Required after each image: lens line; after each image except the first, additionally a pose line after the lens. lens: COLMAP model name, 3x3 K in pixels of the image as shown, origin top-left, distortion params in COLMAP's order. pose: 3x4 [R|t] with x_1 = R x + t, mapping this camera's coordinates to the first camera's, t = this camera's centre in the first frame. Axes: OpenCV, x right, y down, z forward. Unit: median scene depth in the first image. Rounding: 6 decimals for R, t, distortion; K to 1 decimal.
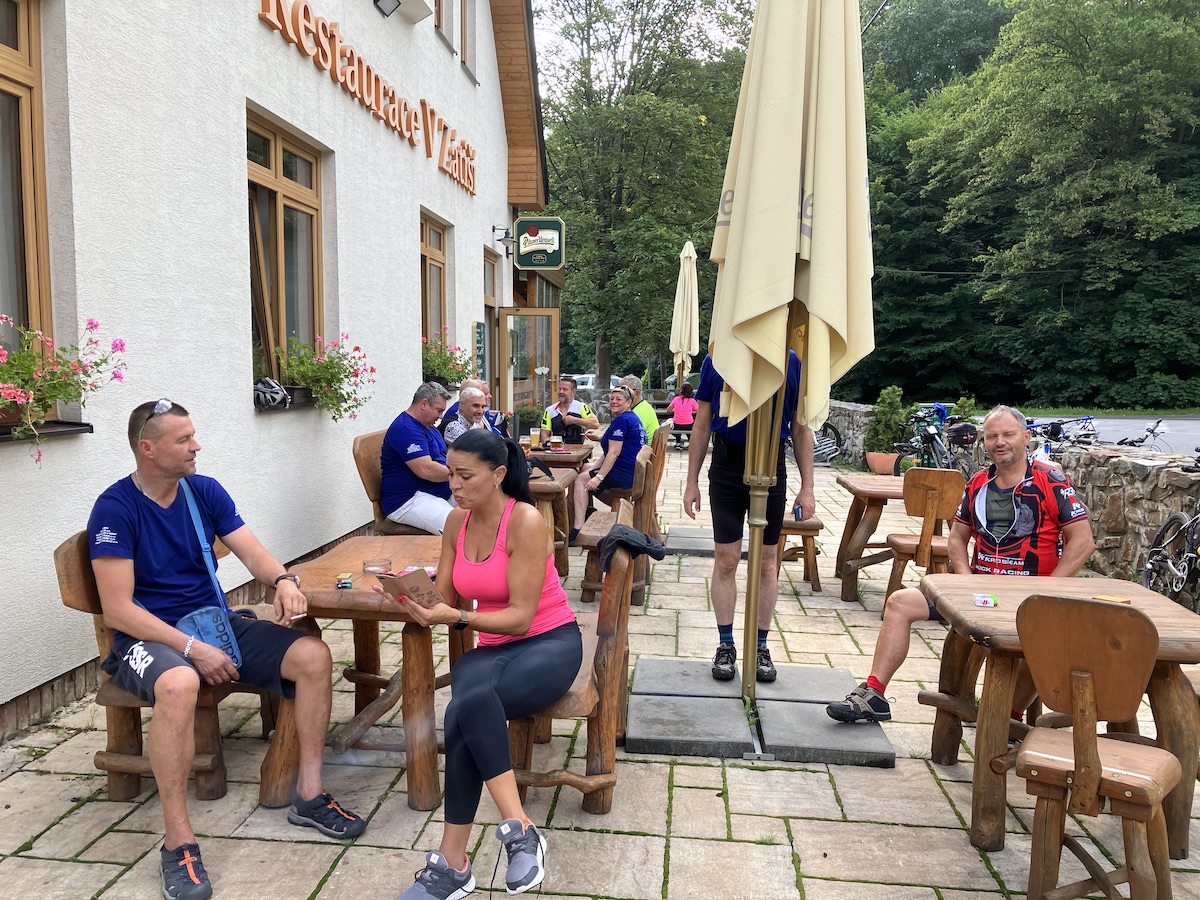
lens RADIAL K [[979.1, 0, 590.2], [0, 979.1, 466.3], [0, 0, 1]] dist [0.036068, -0.041128]
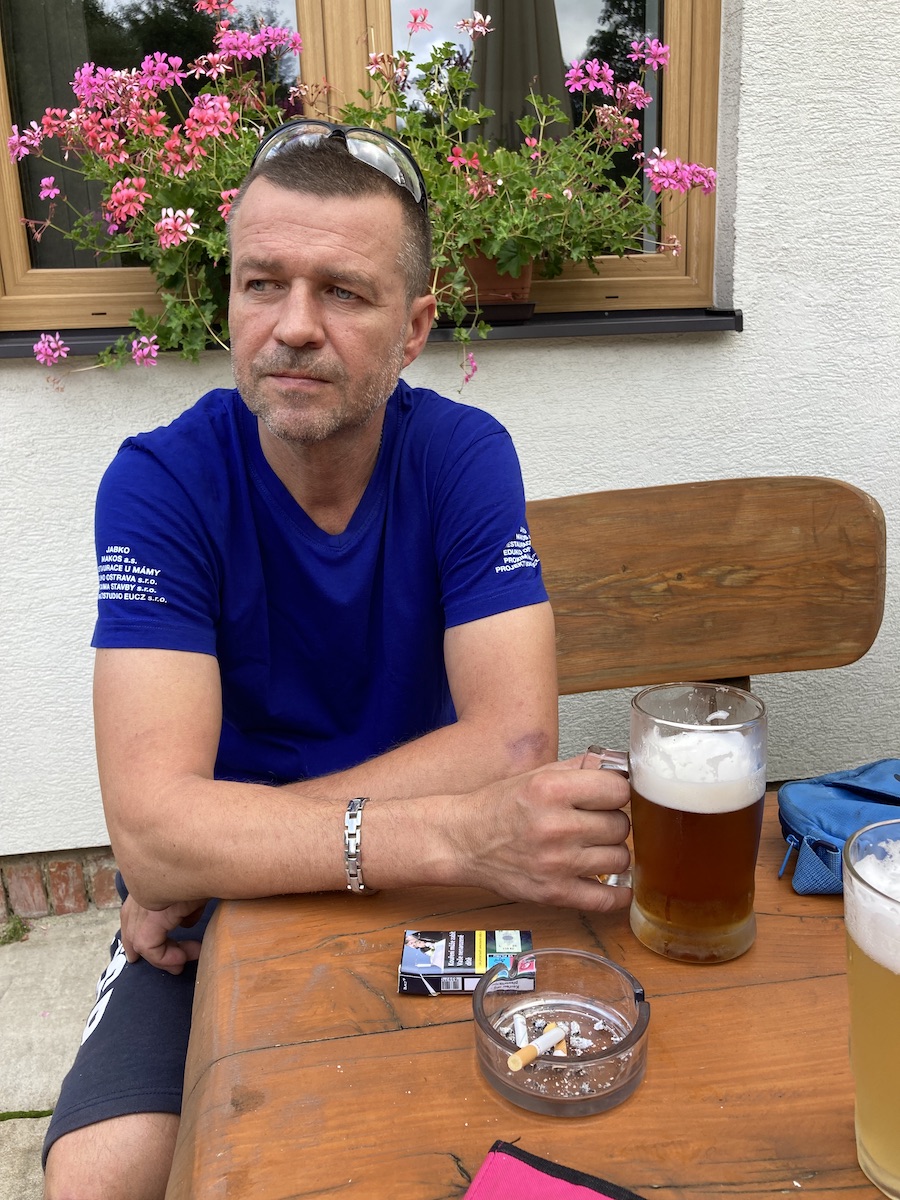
lens RADIAL K [[984.2, 0, 452.1], [0, 984.2, 599.4], [0, 0, 1]] dist [0.010551, 0.014185]
pose [[0.228292, 0.210928, -0.950469, -0.023099], [-0.058514, 0.977457, 0.202863, 0.001123], [0.971833, 0.009304, 0.235488, 0.257763]]
